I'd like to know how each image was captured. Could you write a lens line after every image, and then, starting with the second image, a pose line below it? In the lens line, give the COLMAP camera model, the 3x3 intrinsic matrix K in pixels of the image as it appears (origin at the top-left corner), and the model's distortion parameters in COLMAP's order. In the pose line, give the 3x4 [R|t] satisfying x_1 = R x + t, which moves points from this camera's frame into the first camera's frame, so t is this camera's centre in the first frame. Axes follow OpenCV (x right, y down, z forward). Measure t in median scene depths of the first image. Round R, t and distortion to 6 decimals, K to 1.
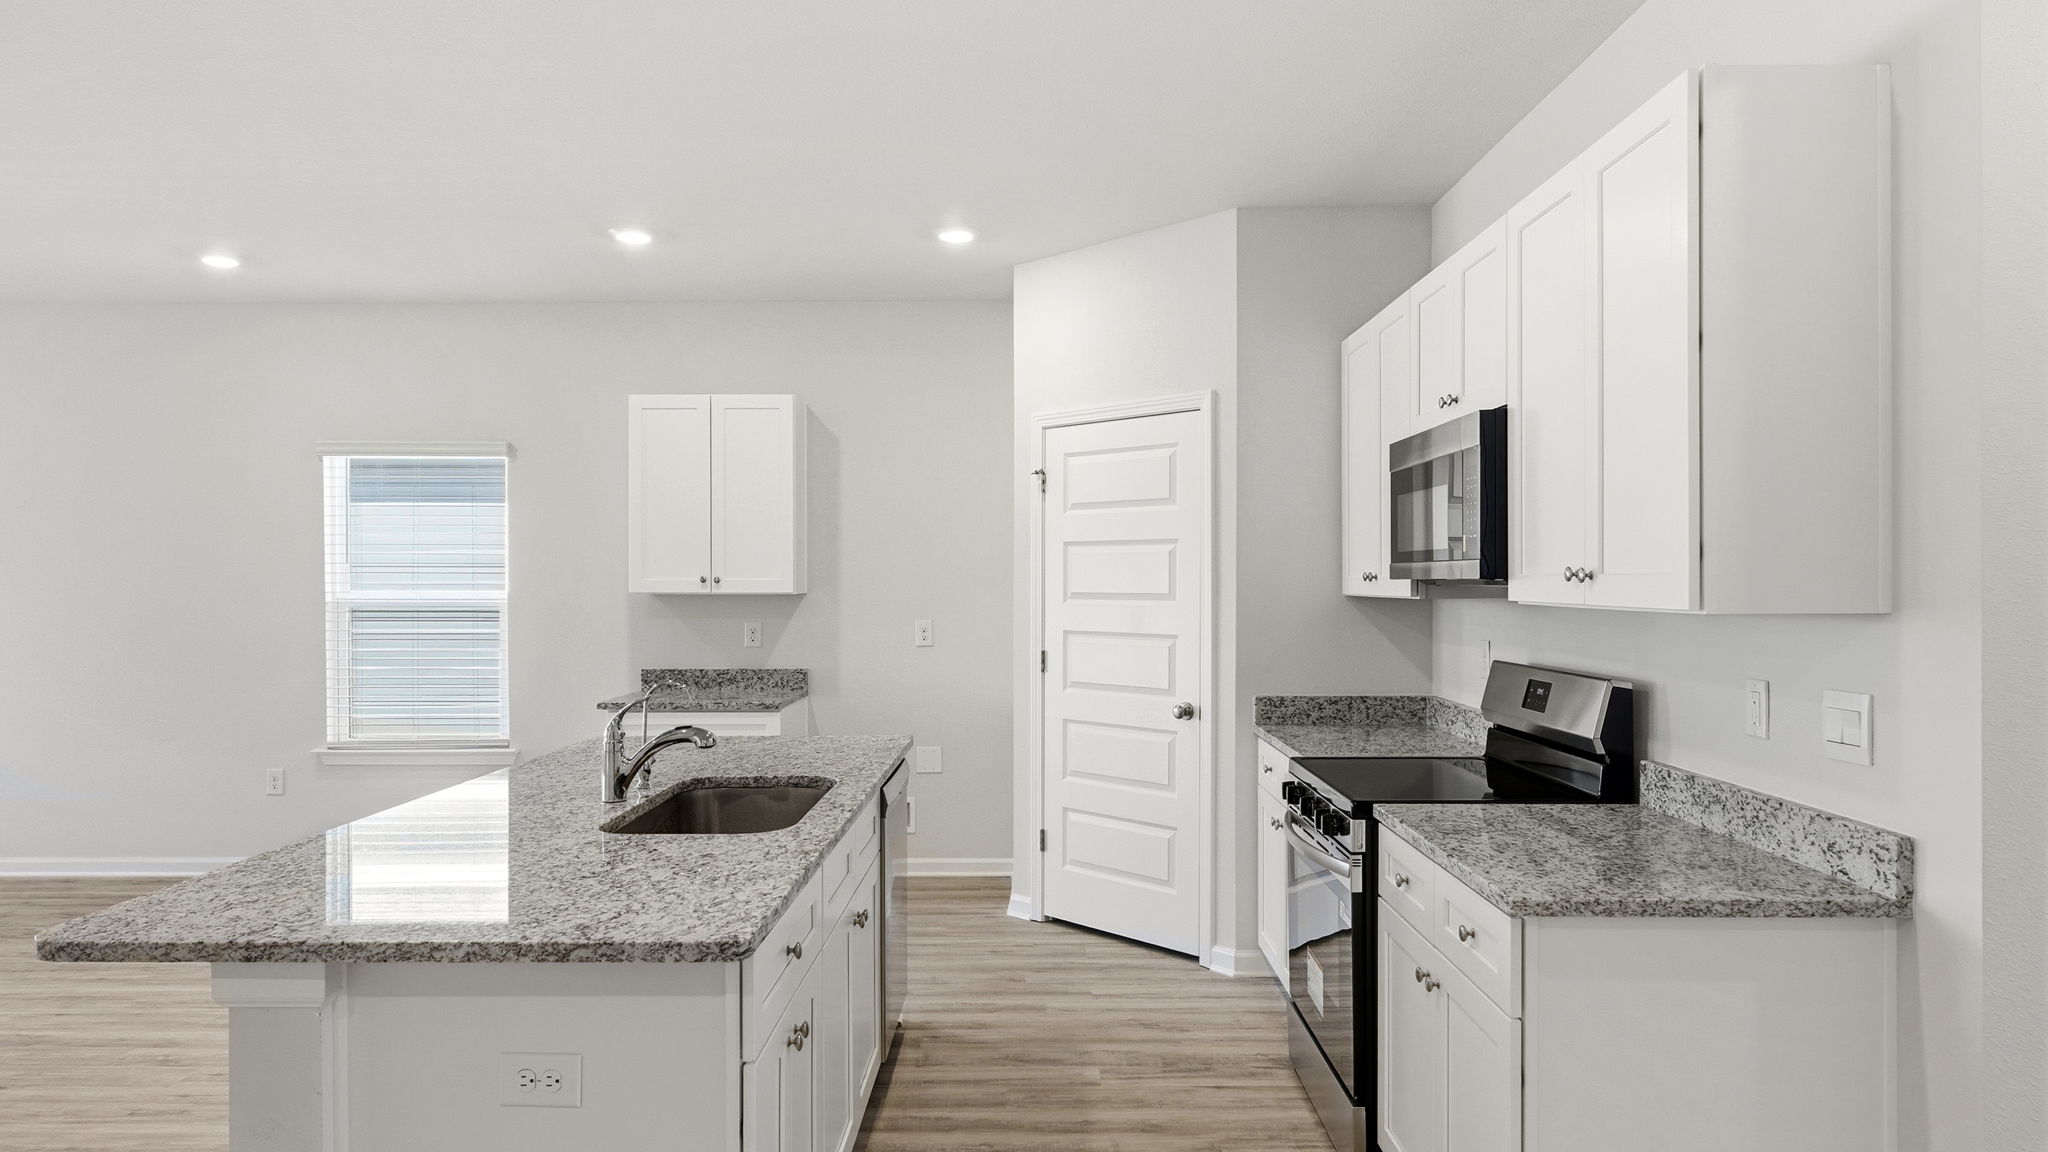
lens RADIAL K [[1276.6, 0, 1024.0], [0, 1276.6, 576.0], [0, 0, 1]] dist [0.001160, 0.001586]
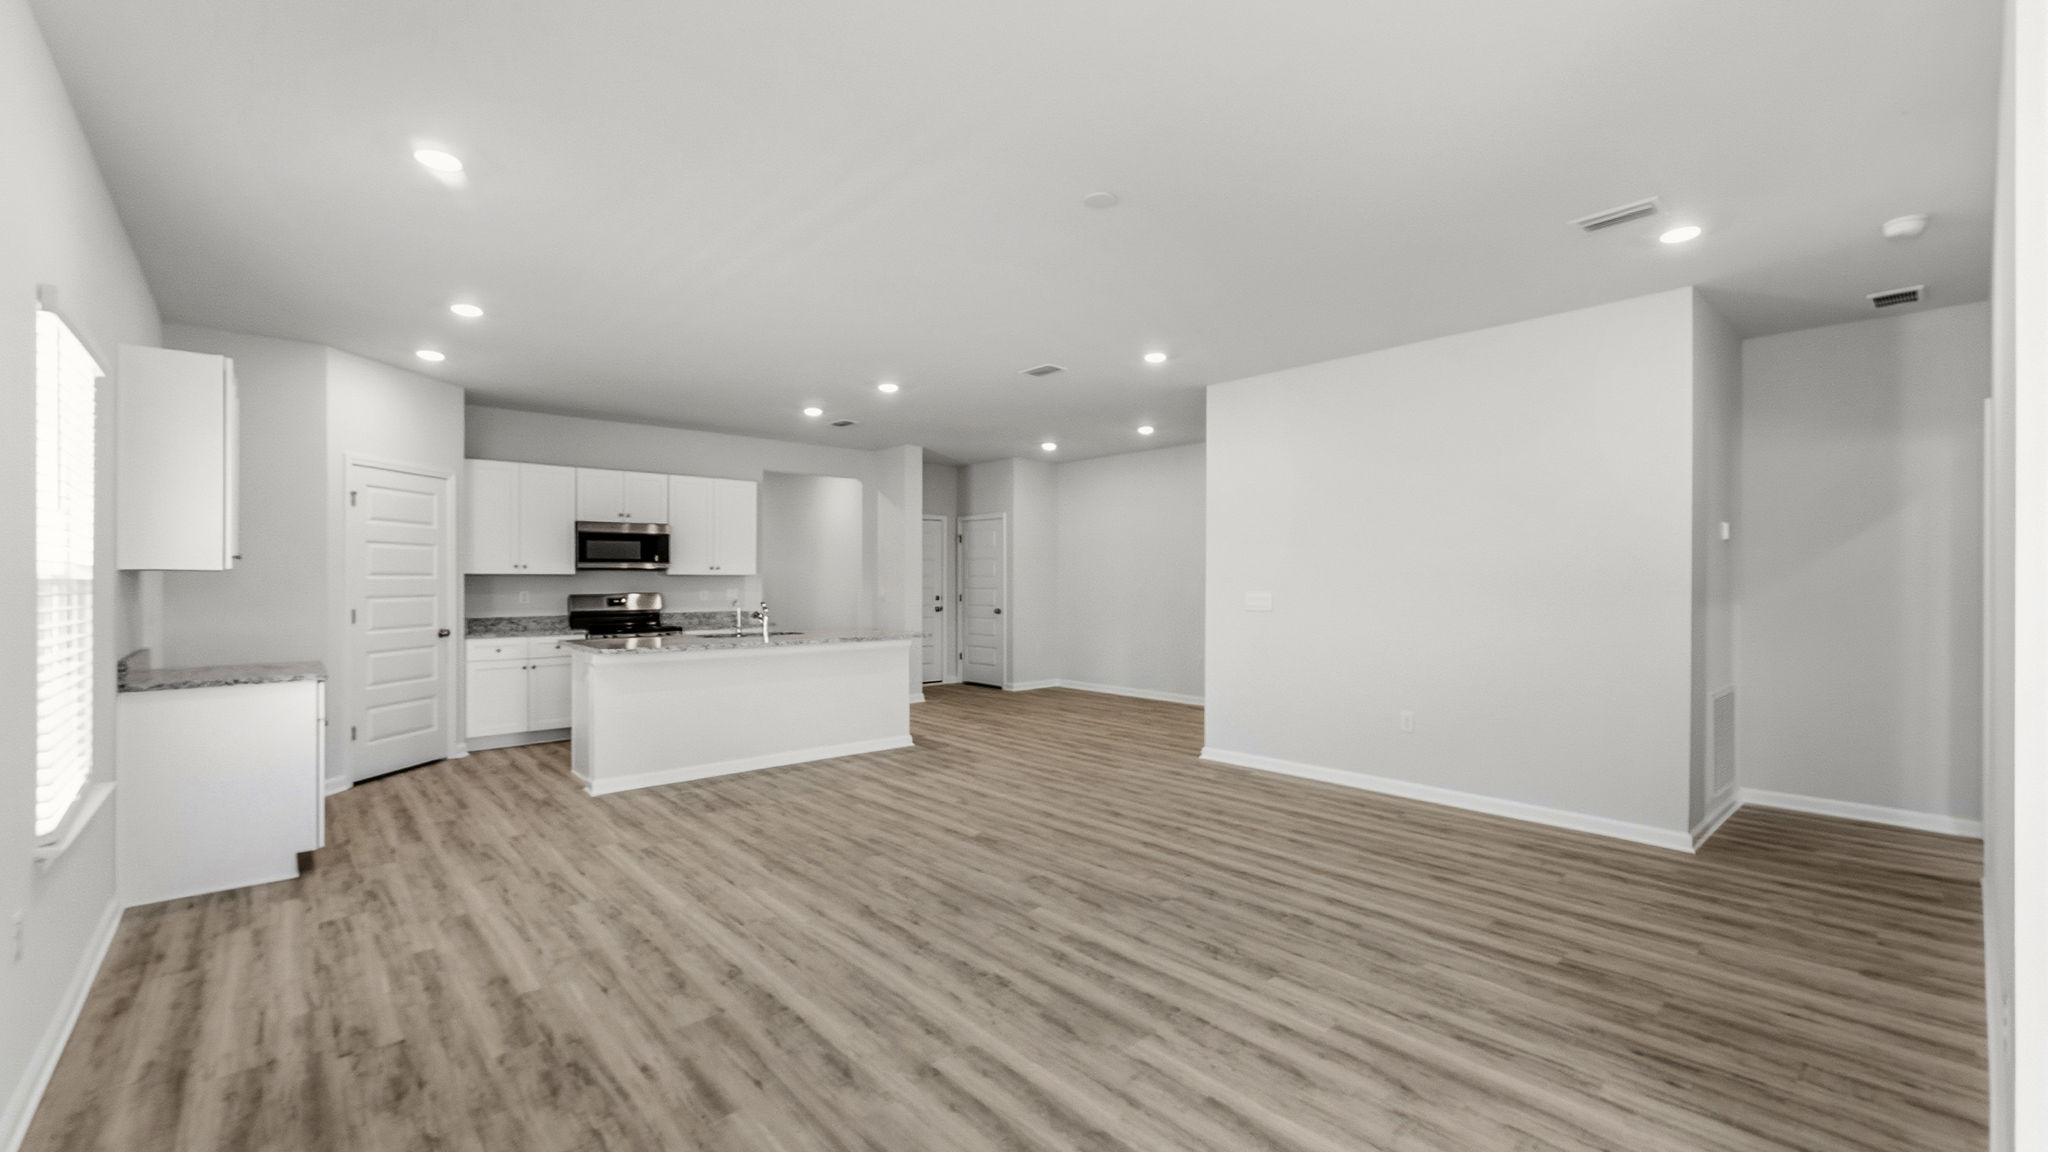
lens RADIAL K [[848.1, 0, 1032.9], [0, 848.1, 573.9], [0, 0, 1]] dist [-0.003269, 0.000007]
pose [[-0.678885, 0.007686, 0.734204, -1.168615], [-0.000199, 0.999943, -0.010651, 0.023553], [-0.734245, -0.007377, -0.678845, 0.991180]]
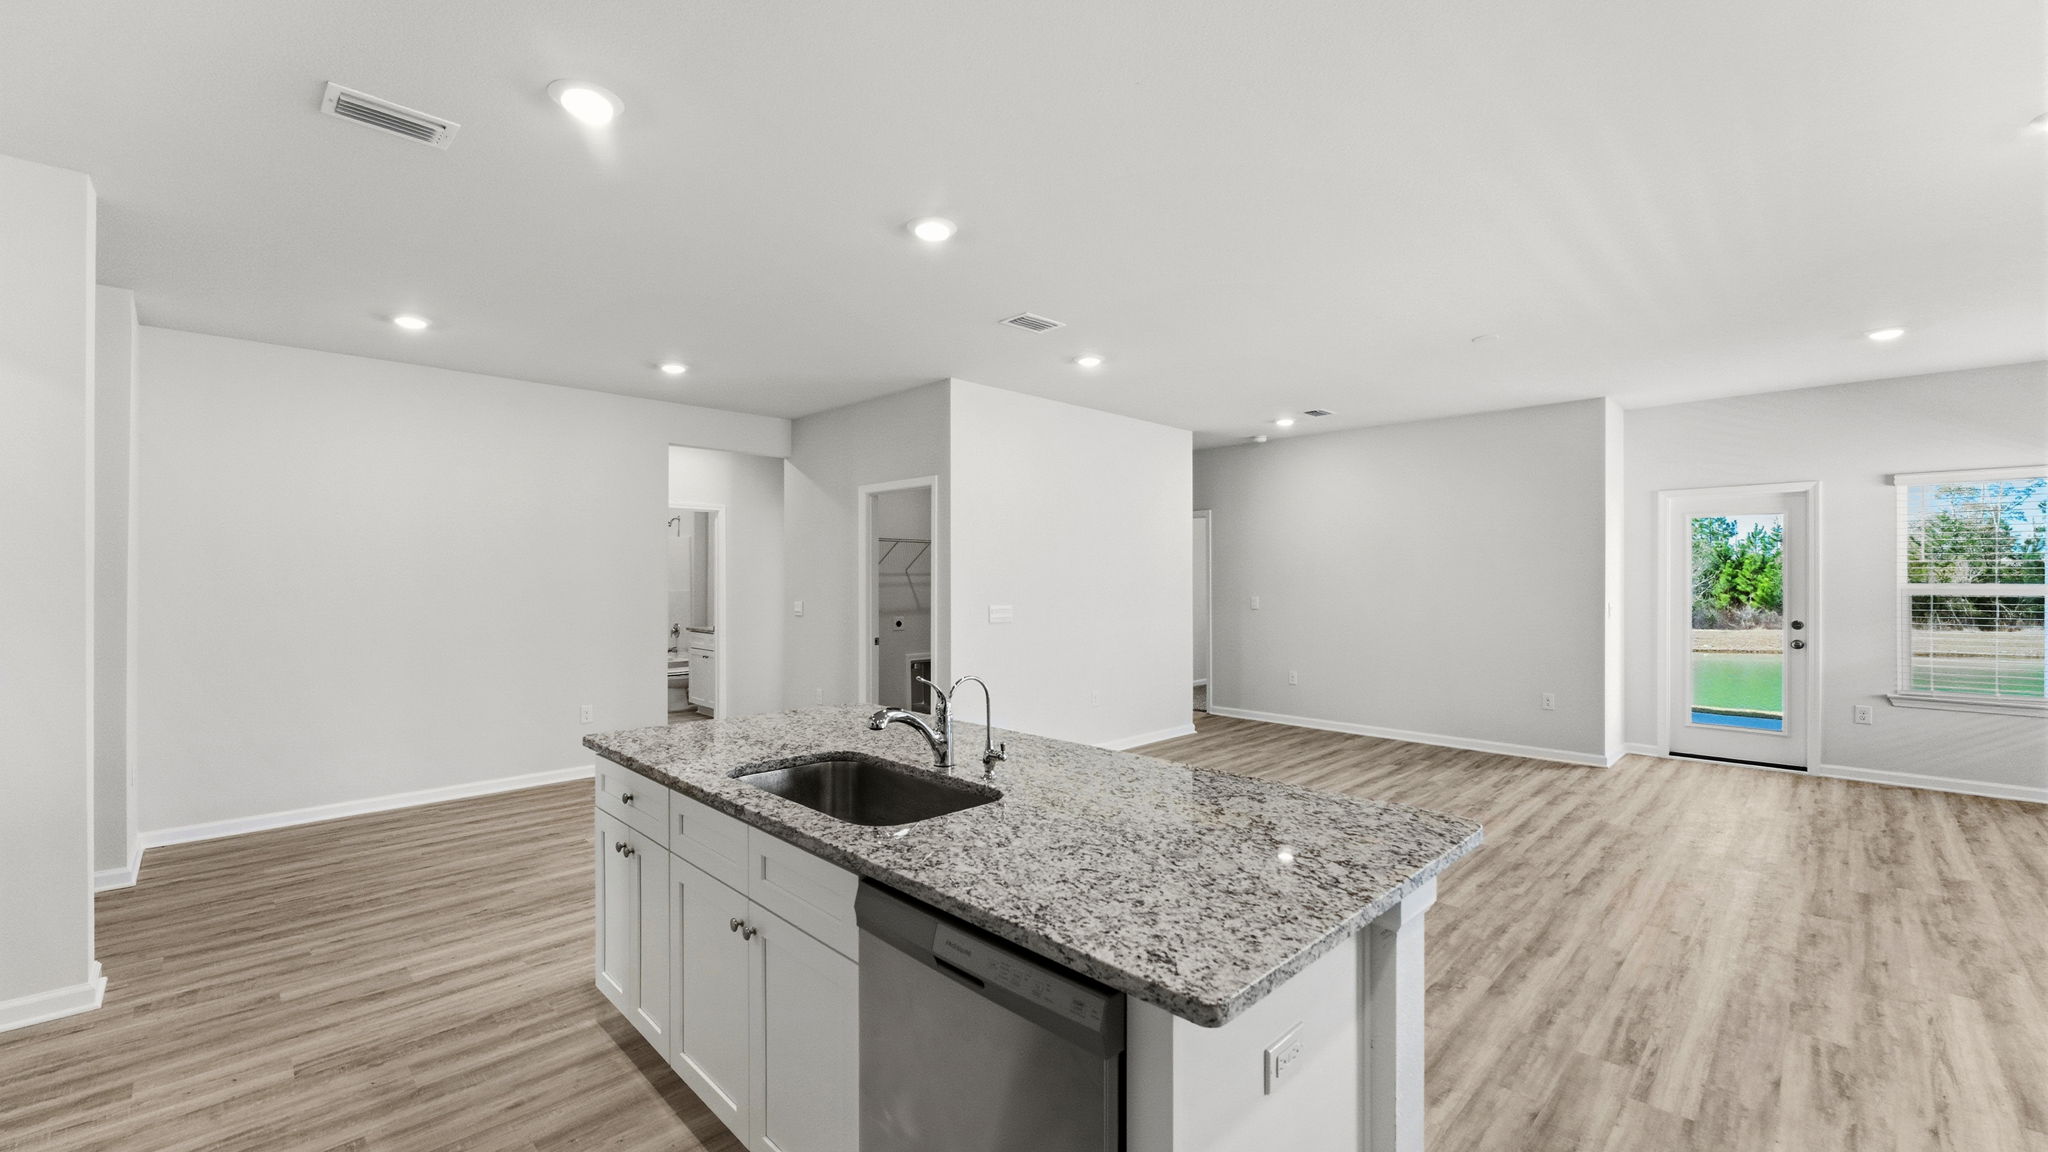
lens RADIAL K [[812.8, 0, 1037.4], [0, 812.8, 575.2], [0, 0, 1]] dist [-0.000237, -0.000127]
pose [[-0.693702, 0.001258, -0.720261, 0.080291], [0.005025, 0.999983, -0.003093, 0.002281], [0.720245, -0.005765, -0.693696, 0.816930]]
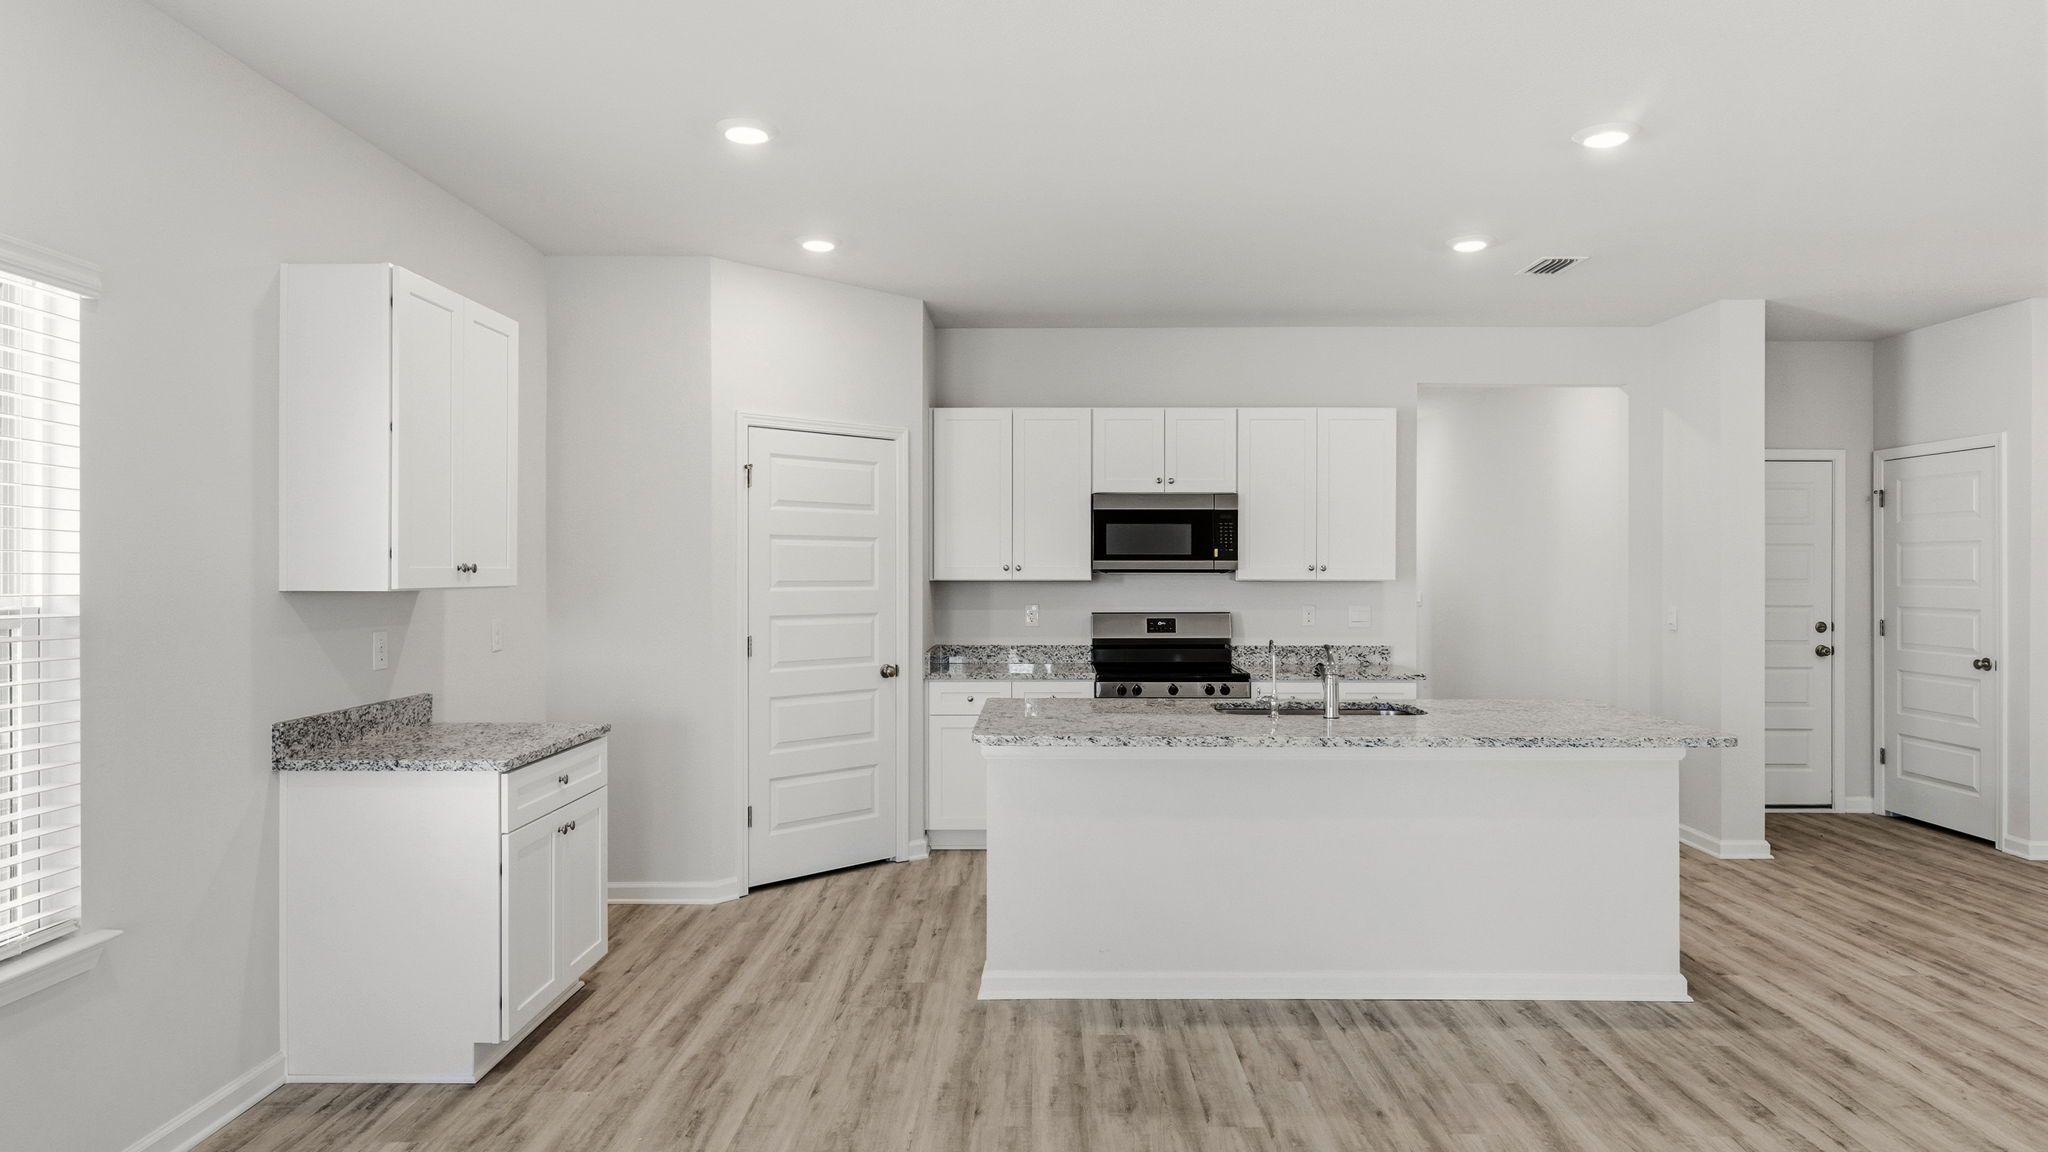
lens RADIAL K [[1186.9, 0, 1025.8], [0, 1186.9, 572.4], [0, 0, 1]] dist [-0.002442, -0.000269]
pose [[-0.001212, -0.001042, 0.999999, -0.877404], [-0.004215, 0.999991, 0.001037, 0.003153], [-0.999990, -0.004214, -0.001216, 0.701910]]
